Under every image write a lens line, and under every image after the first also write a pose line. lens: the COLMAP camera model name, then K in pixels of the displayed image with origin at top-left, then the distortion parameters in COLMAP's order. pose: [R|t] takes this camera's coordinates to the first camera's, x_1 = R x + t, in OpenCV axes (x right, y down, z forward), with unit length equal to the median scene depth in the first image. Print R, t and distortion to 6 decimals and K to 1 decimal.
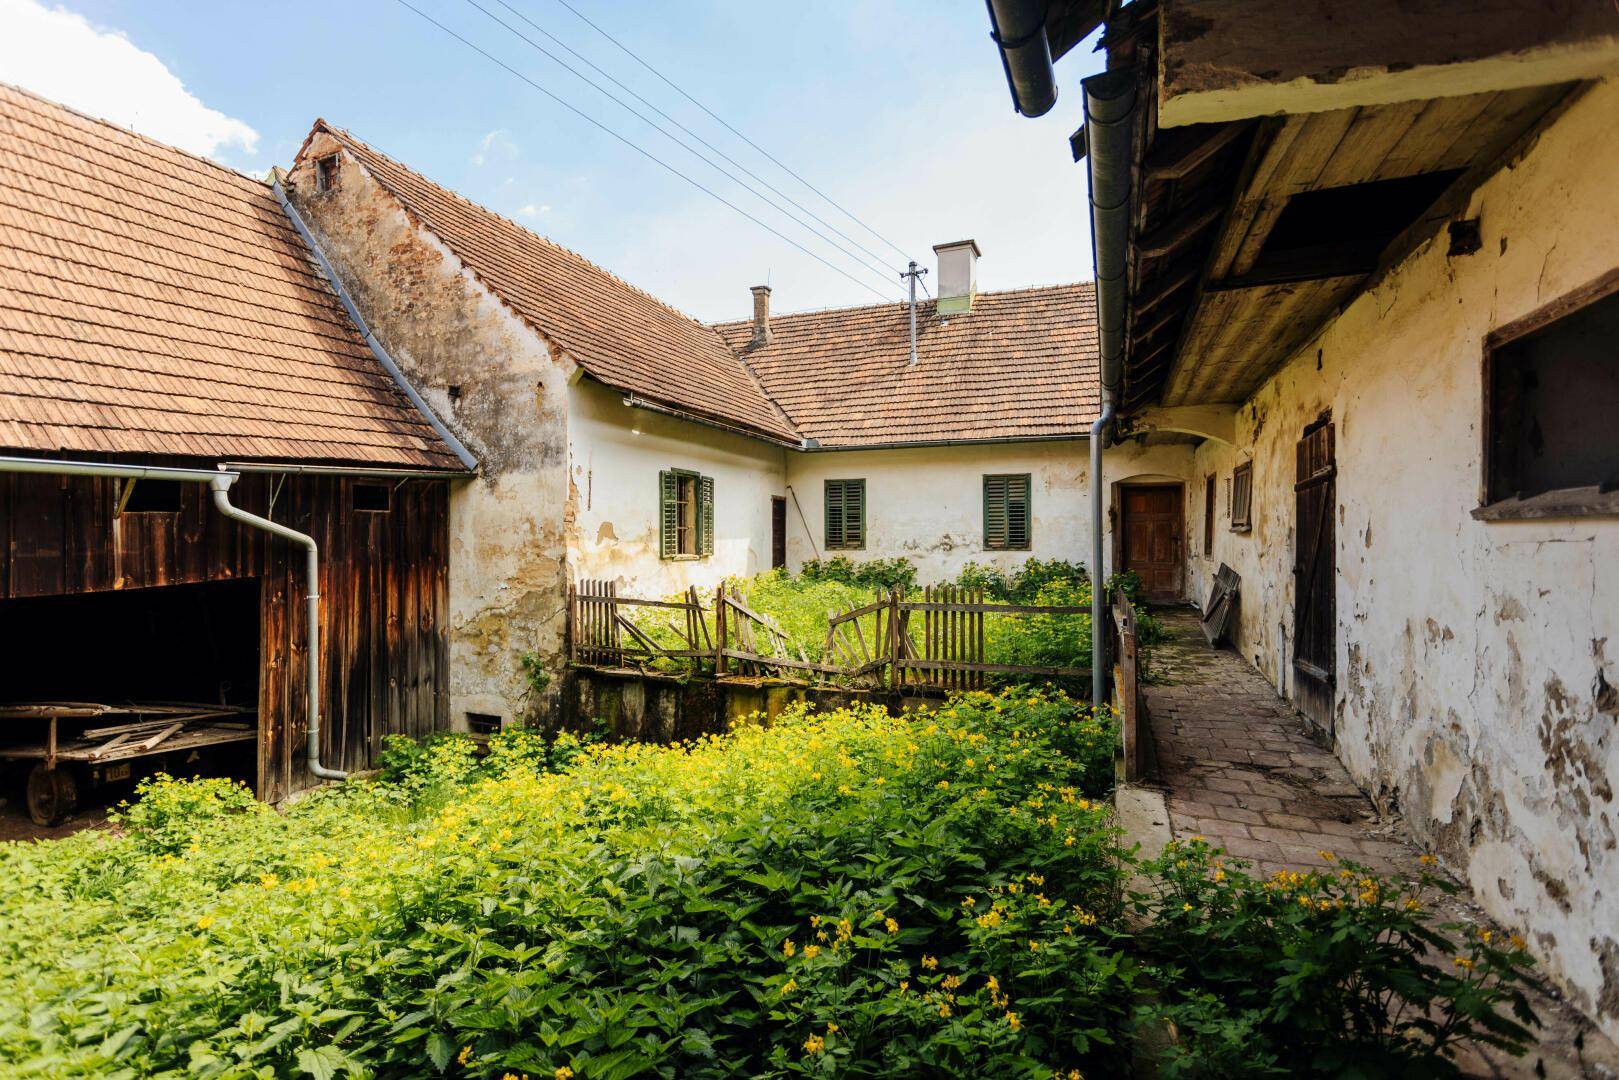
lens RADIAL K [[772.2, 0, 802.2], [0, 772.2, 535.3], [0, 0, 1]] dist [-0.021516, -0.000175]
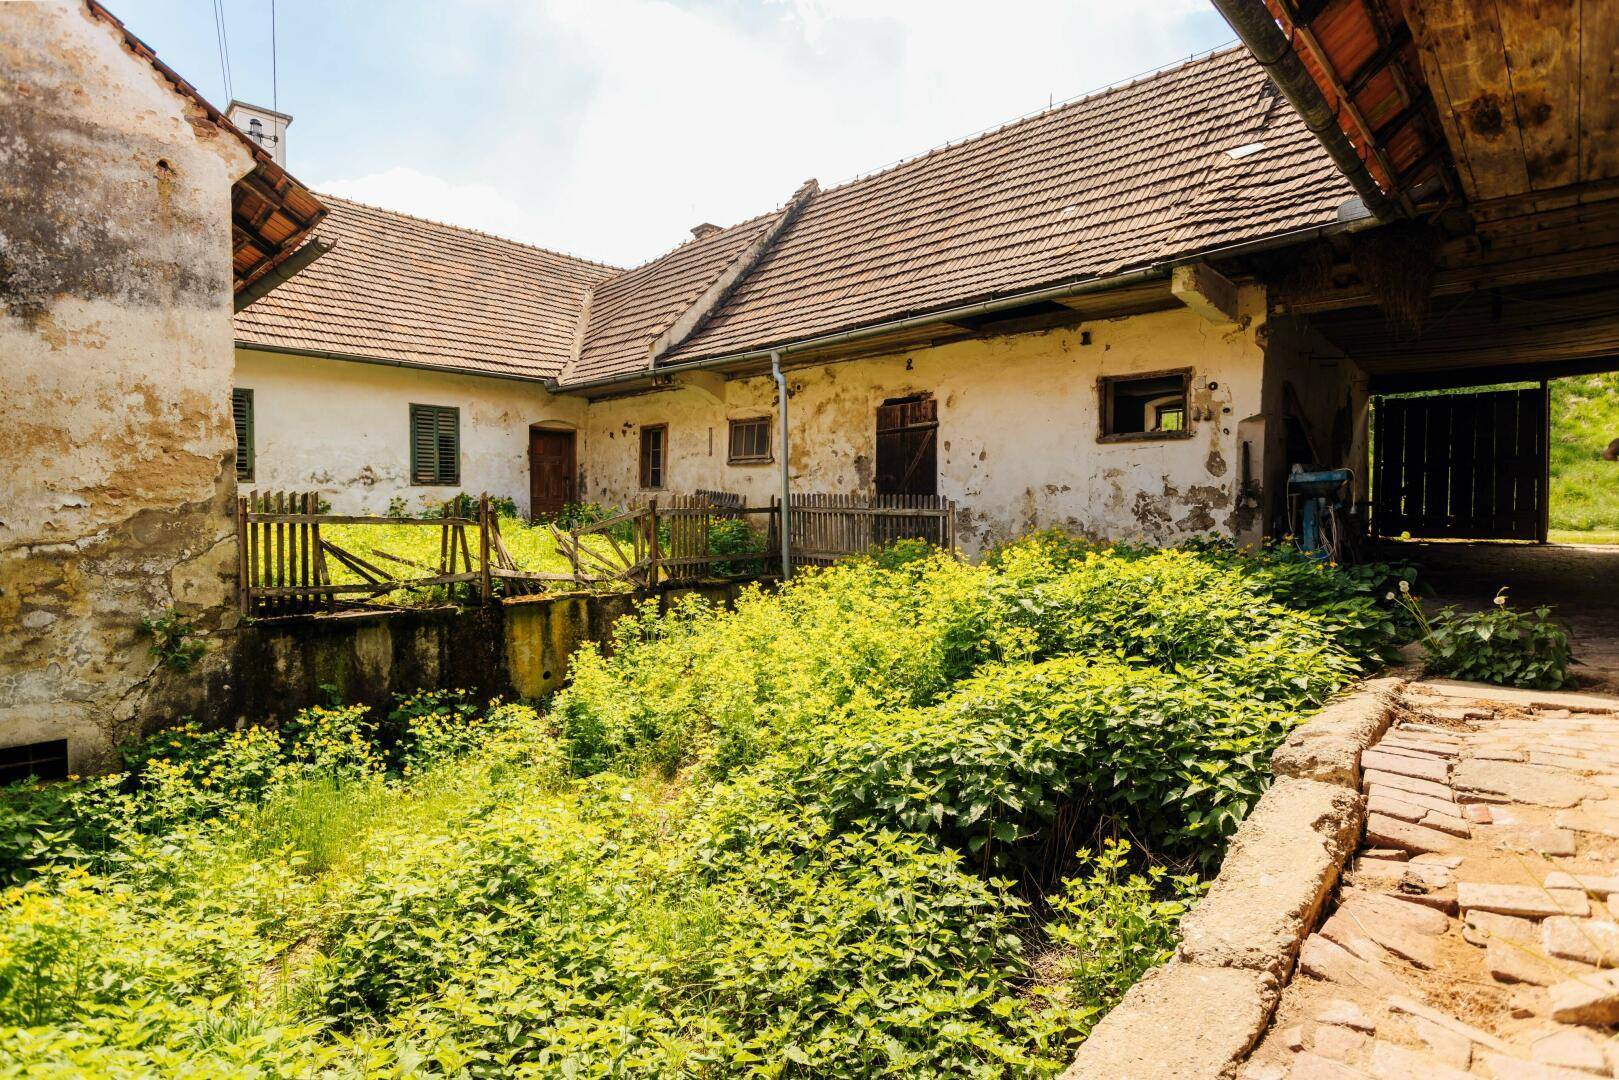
lens RADIAL K [[830.6, 0, 807.6], [0, 830.6, 532.6], [0, 0, 1]] dist [-0.003236, -0.000217]
pose [[0.352041, -0.024645, 0.935660, -0.780514], [0.001782, 0.999669, 0.025661, 0.075652], [-0.935983, -0.007366, 0.351969, 0.303148]]
